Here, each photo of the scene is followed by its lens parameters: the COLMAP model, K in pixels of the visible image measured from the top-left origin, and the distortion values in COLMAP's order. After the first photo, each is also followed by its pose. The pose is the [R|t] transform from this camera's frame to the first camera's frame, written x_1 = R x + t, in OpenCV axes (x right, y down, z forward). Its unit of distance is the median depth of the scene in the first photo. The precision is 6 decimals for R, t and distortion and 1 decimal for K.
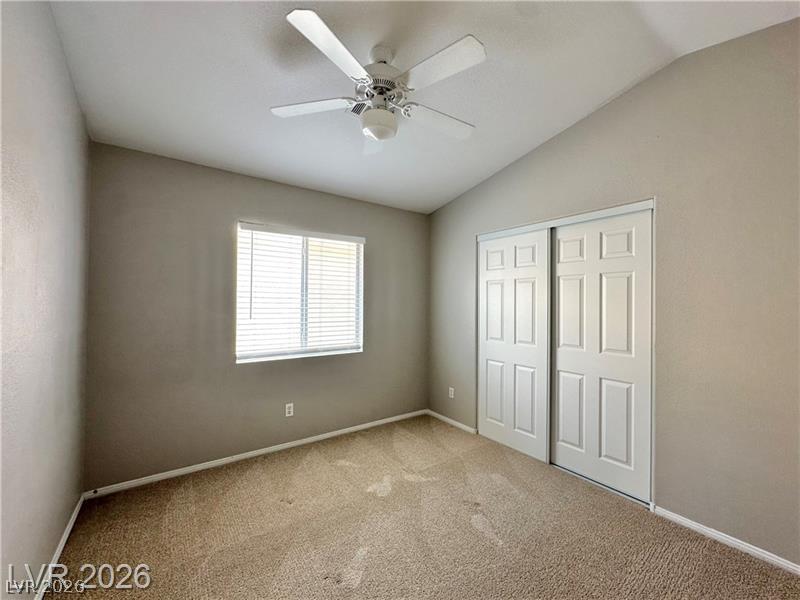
lens RADIAL K [[326.3, 0, 405.5], [0, 326.3, 300.2], [0, 0, 1]] dist [-0.003711, 0.001900]
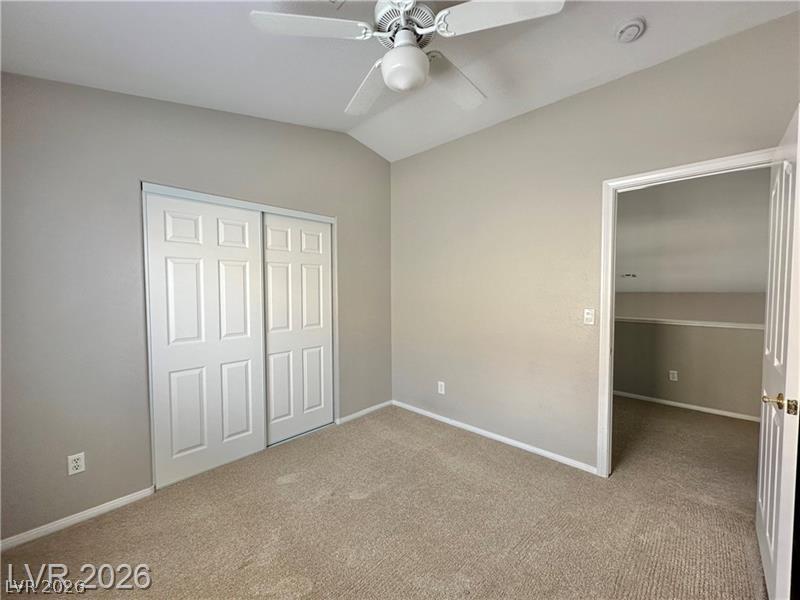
lens RADIAL K [[326.3, 0, 402.4], [0, 326.3, 305.3], [0, 0, 1]] dist [-0.003711, 0.001900]
pose [[-0.175376, -0.050374, 0.983212, -0.522731], [0.004307, 0.998641, 0.051932, 0.007613], [-0.984492, 0.013343, -0.174921, 0.665292]]
